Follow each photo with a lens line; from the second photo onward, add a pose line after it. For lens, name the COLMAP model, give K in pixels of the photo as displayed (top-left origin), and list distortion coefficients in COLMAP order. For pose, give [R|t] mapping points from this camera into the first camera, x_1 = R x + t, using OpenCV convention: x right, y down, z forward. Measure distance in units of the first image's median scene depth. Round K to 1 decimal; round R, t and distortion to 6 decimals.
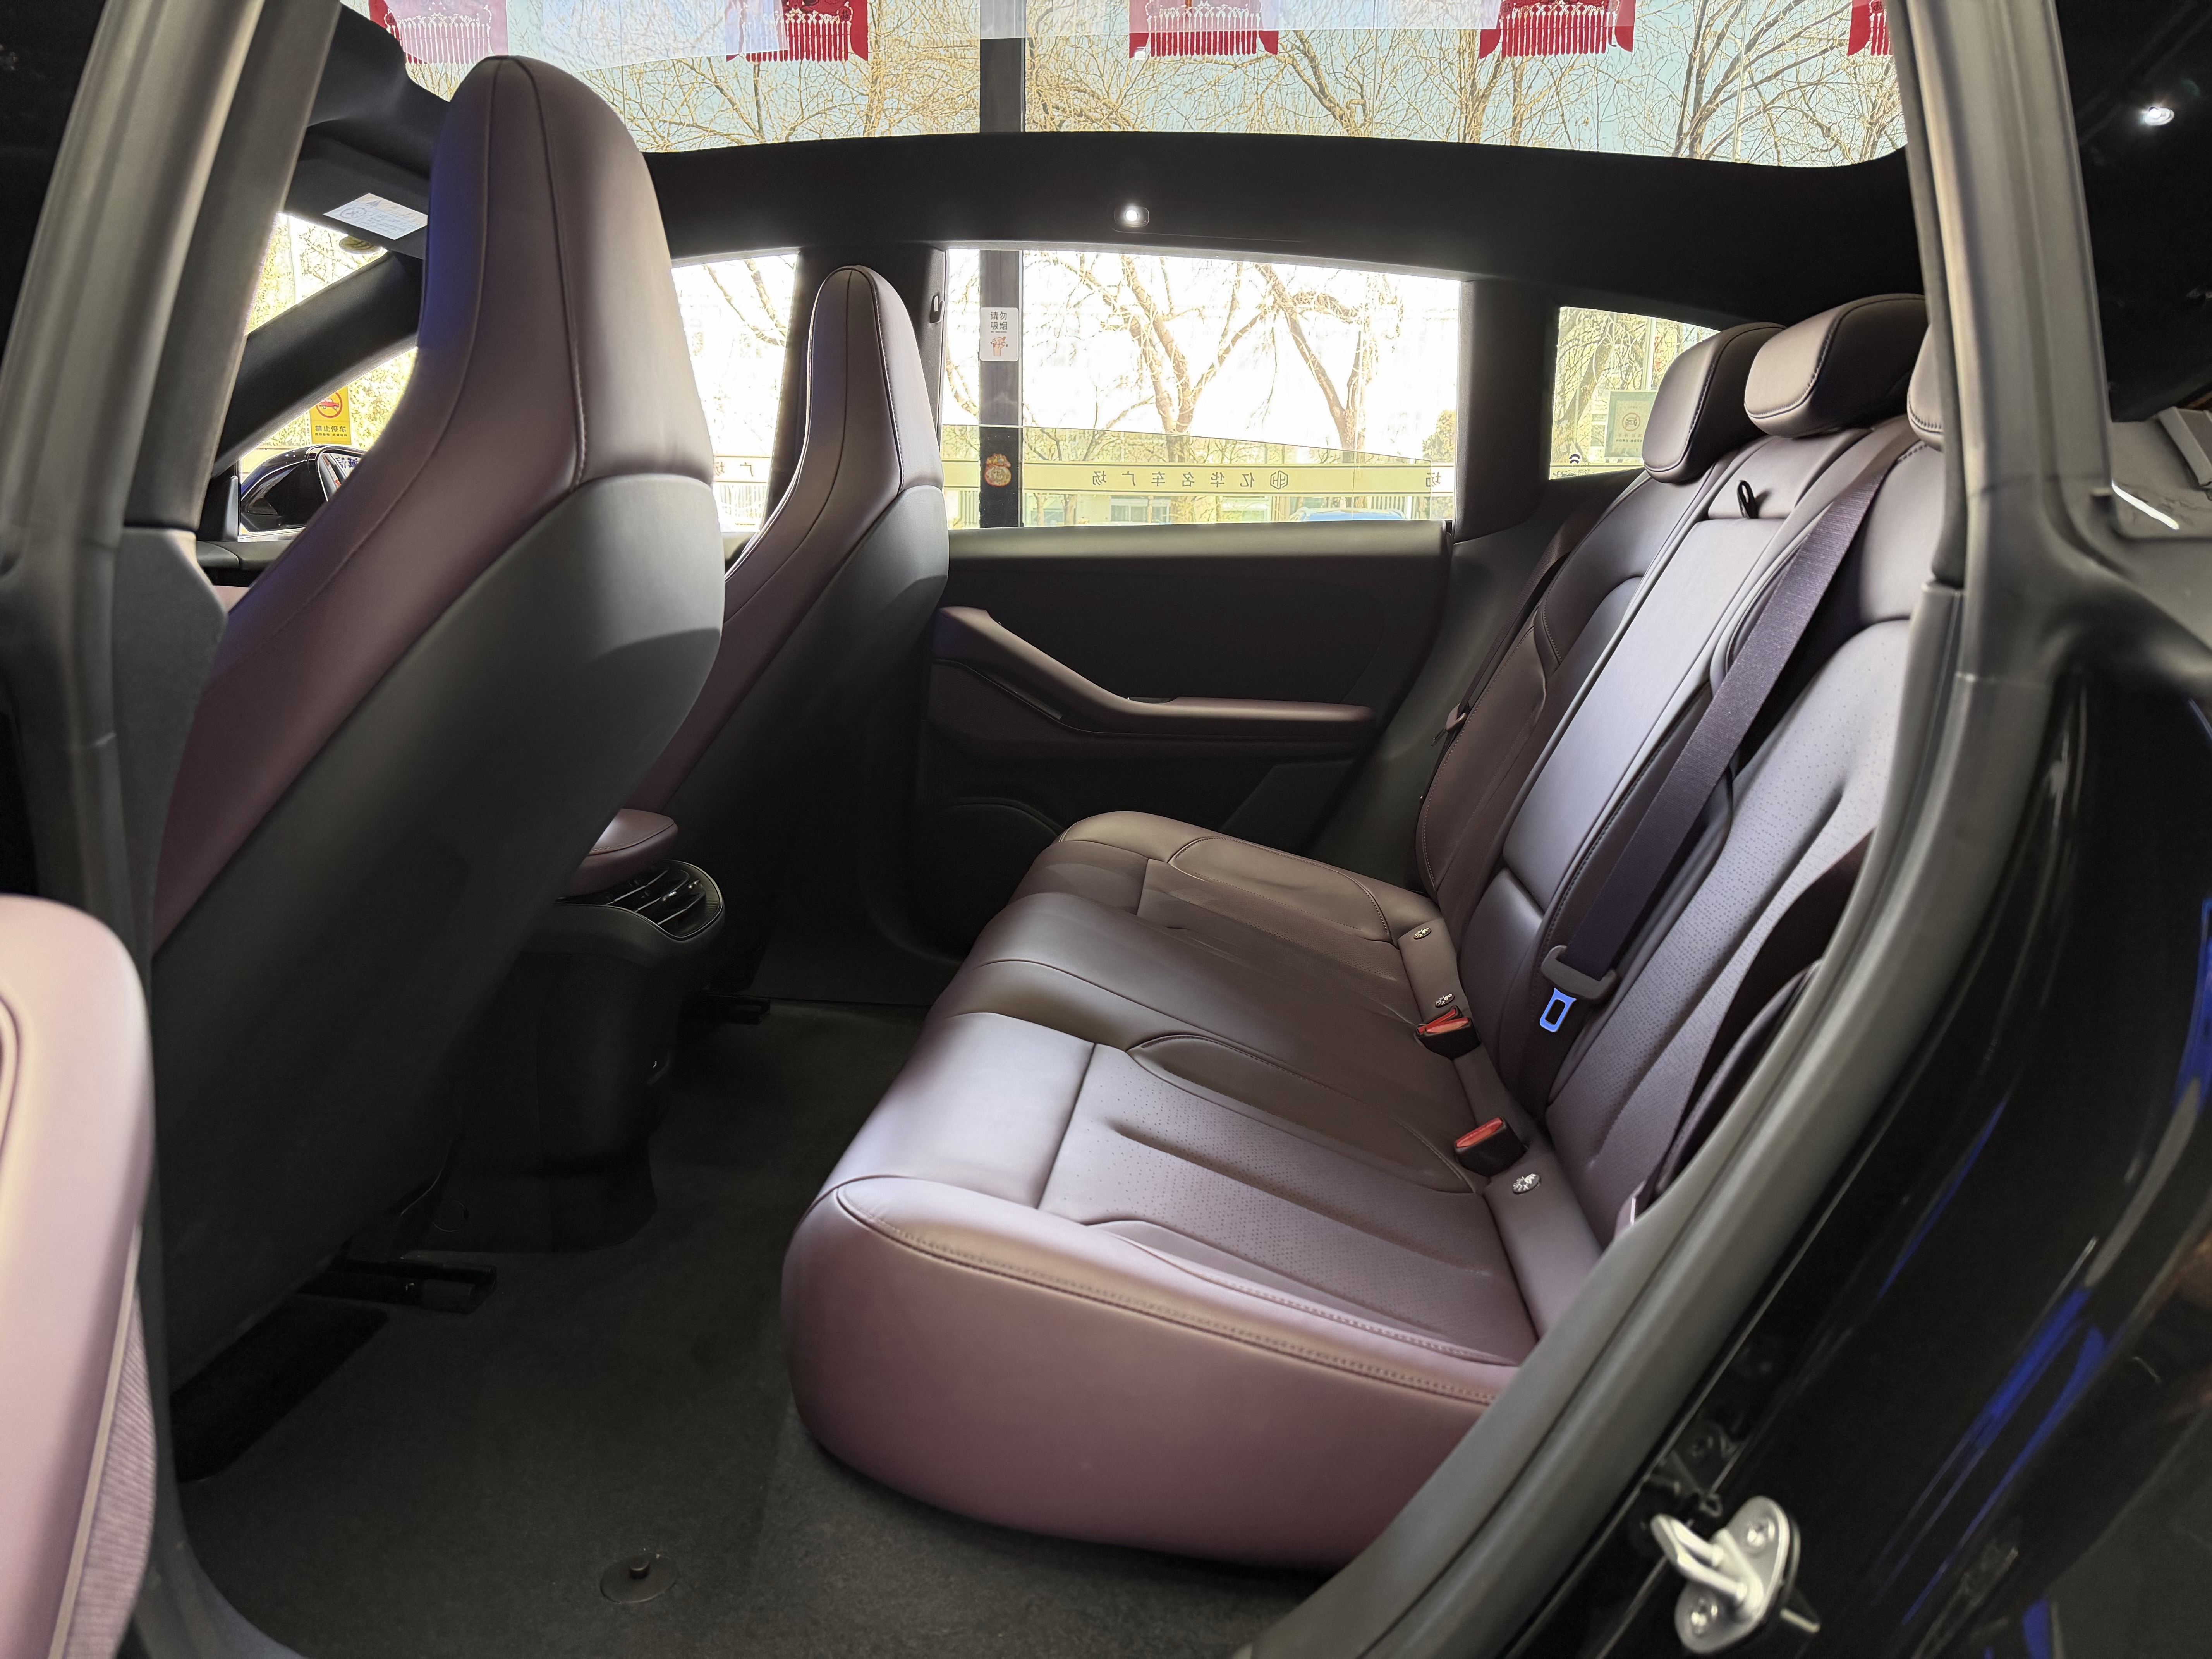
lens RADIAL K [[1565.4, 0, 1106.0], [0, 1565.4, 829.5], [0, 0, 1]] dist [0.140700, -0.216576]
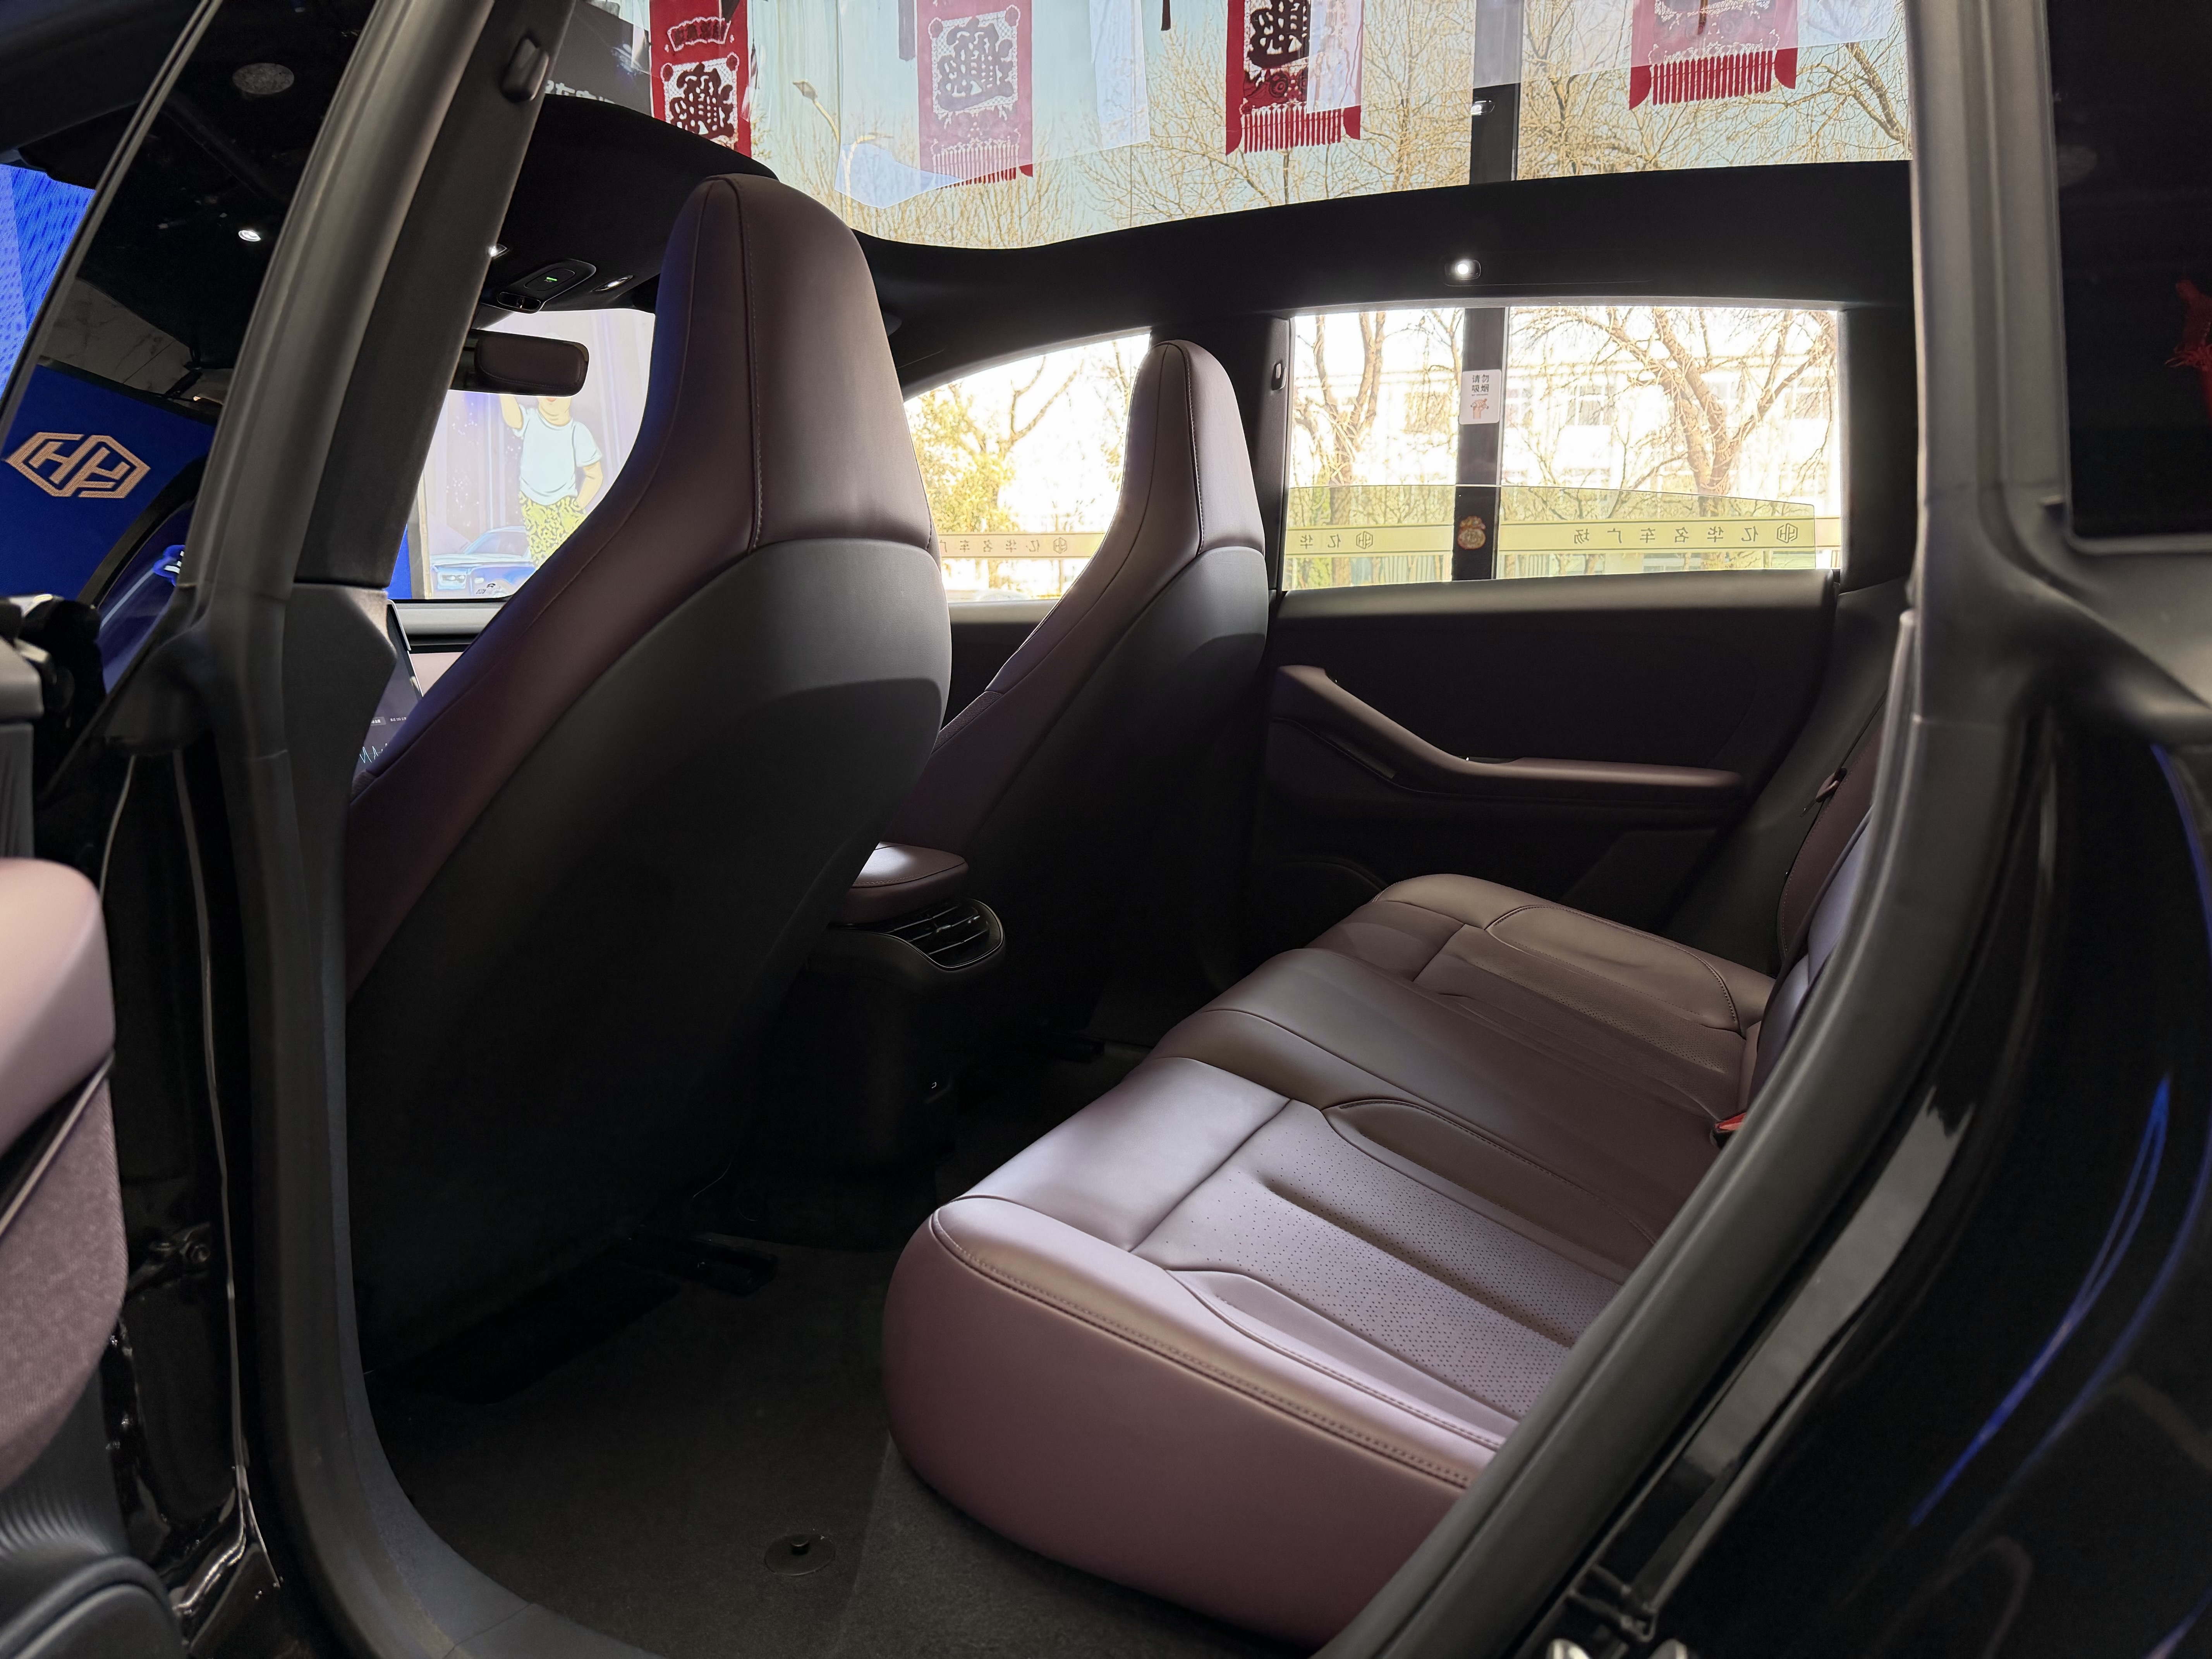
lens RADIAL K [[1565.4, 0, 1106.0], [0, 1565.4, 829.5], [0, 0, 1]] dist [0.140700, -0.216576]
pose [[0.947121, 0.033540, -0.319120, 0.119590], [-0.047121, 0.998278, -0.034930, 0.004636], [0.317399, 0.048120, 0.947071, 0.012012]]
